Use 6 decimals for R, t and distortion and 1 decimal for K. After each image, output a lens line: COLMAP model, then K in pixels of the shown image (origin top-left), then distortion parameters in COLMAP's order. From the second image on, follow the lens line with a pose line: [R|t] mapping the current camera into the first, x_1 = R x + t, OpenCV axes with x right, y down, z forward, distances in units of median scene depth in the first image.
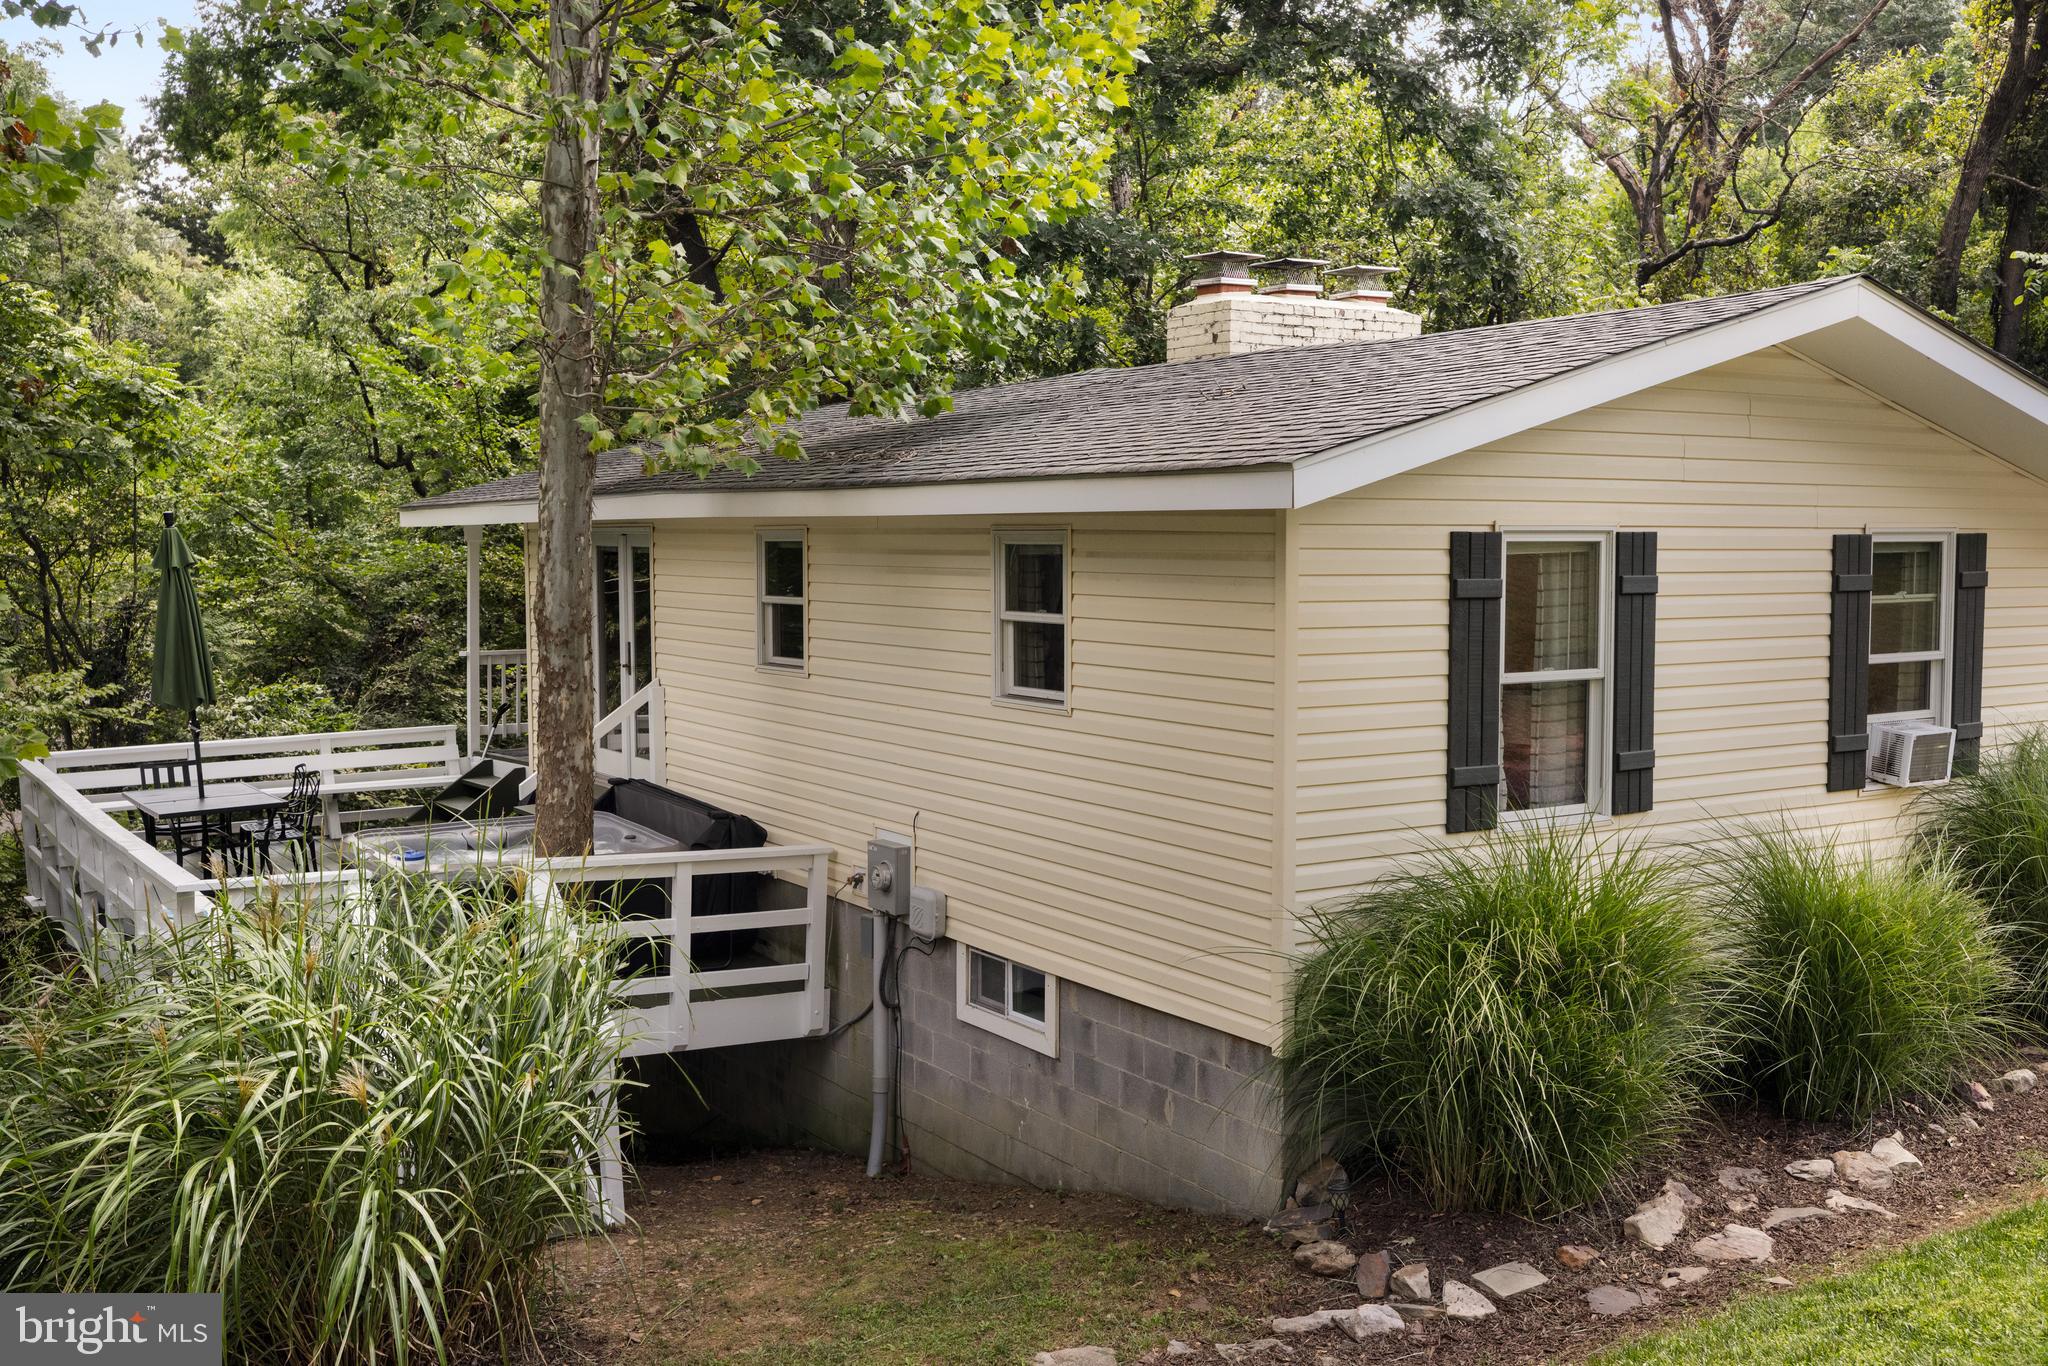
lens RADIAL K [[1853.1, 0, 1024.0], [0, 1853.1, 683.0], [0, 0, 1]] dist [-0.009225, 0.005149]
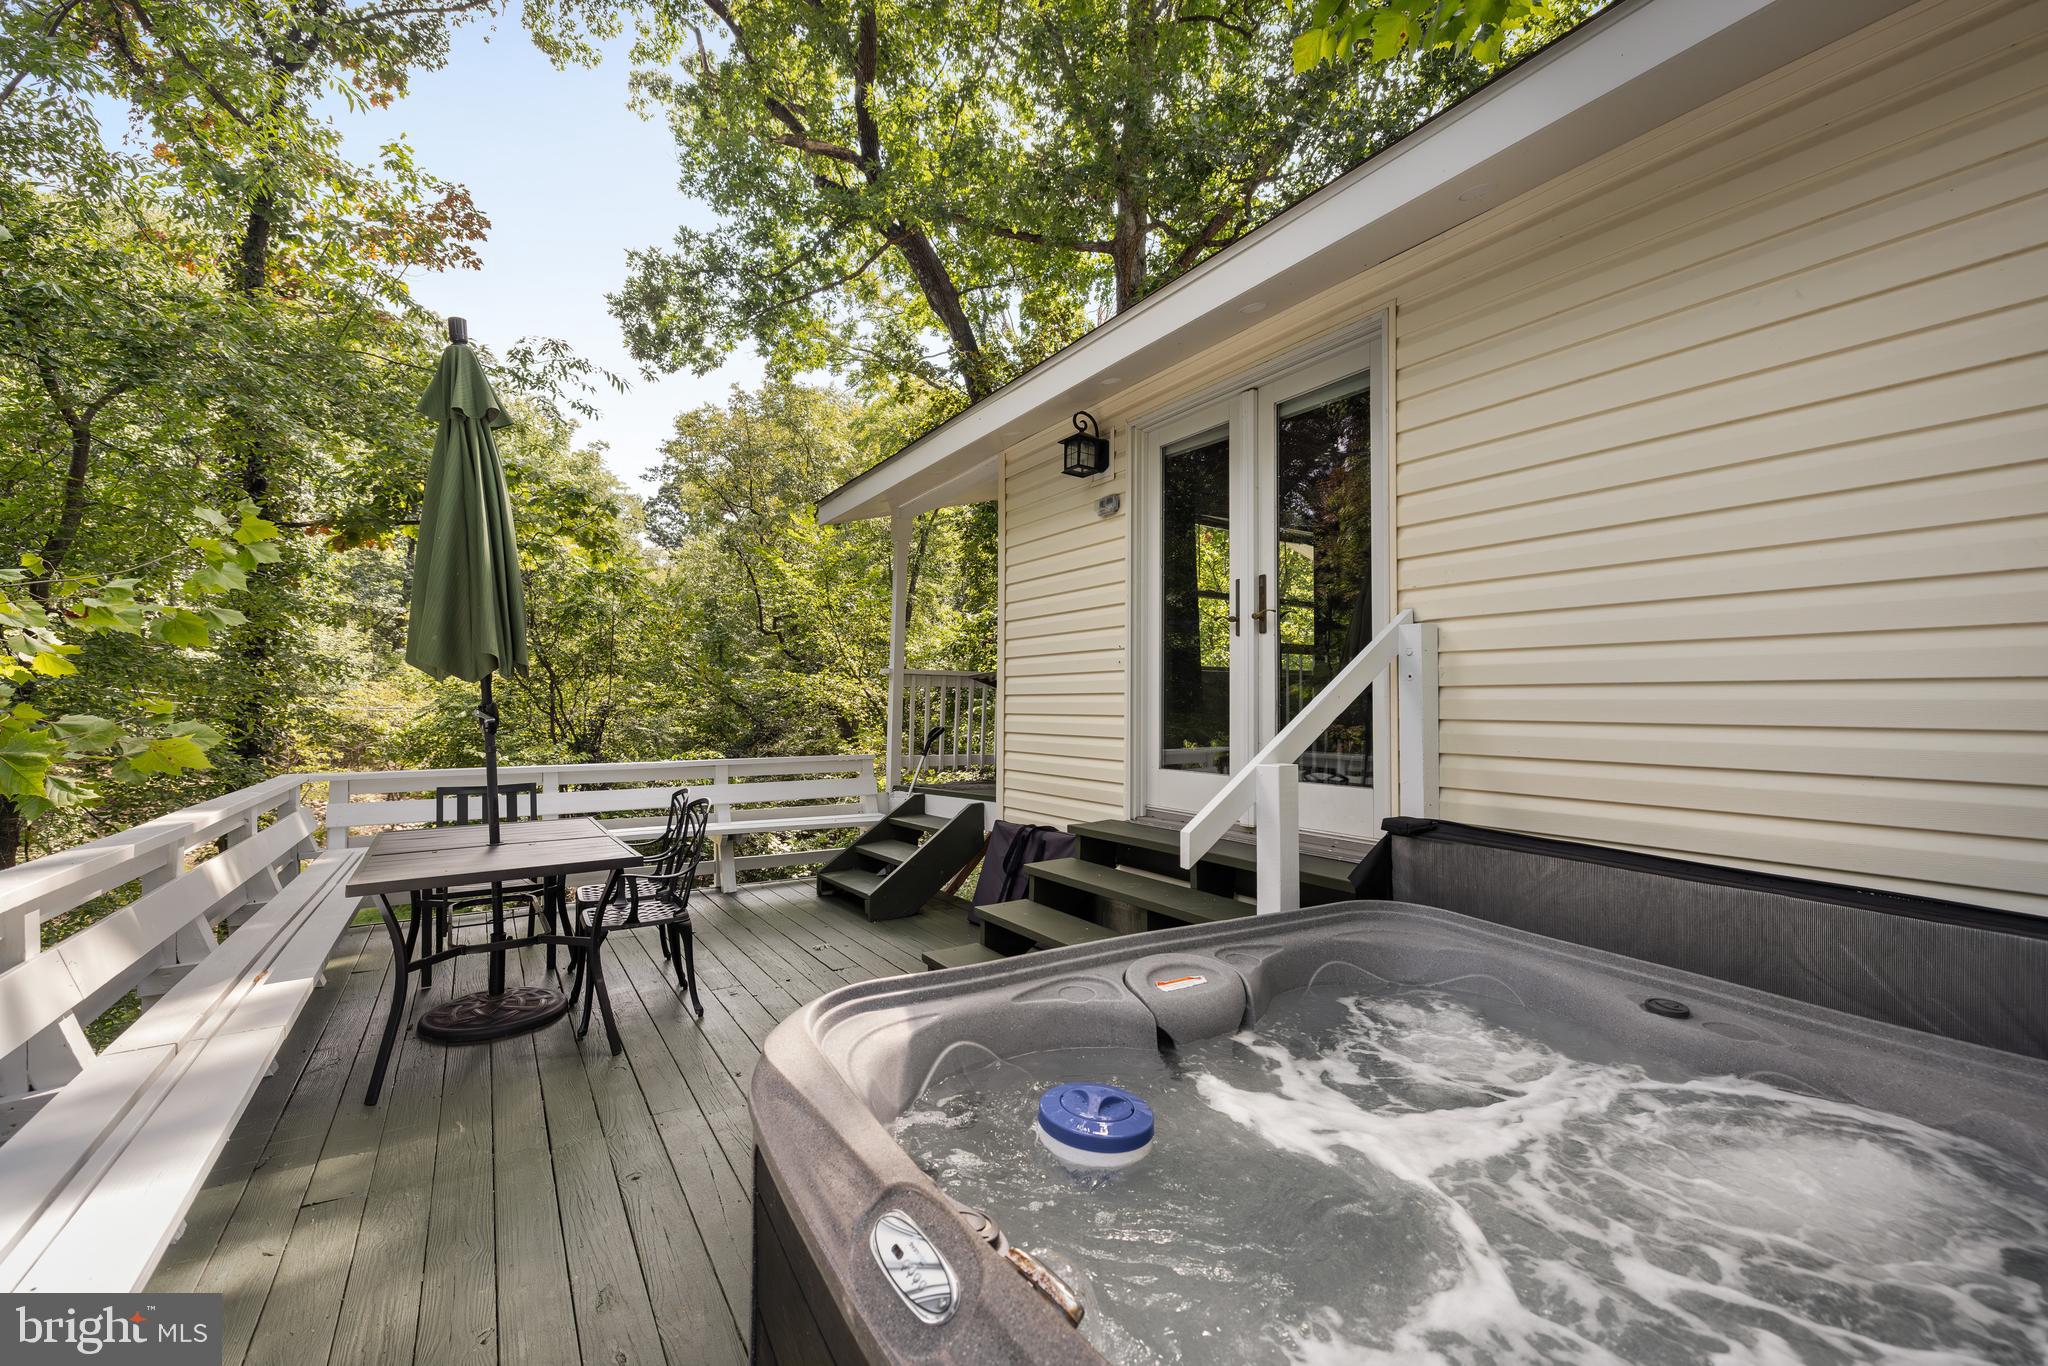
lens RADIAL K [[870.5, 0, 1024.0], [0, 870.5, 683.0], [0, 0, 1]] dist [-0.001141, -0.000071]
pose [[0.999411, 0.004329, -0.034048, -0.517962], [-0.007959, 0.994205, -0.107206, 0.075000], [0.033387, 0.107414, 0.993654, 1.387131]]
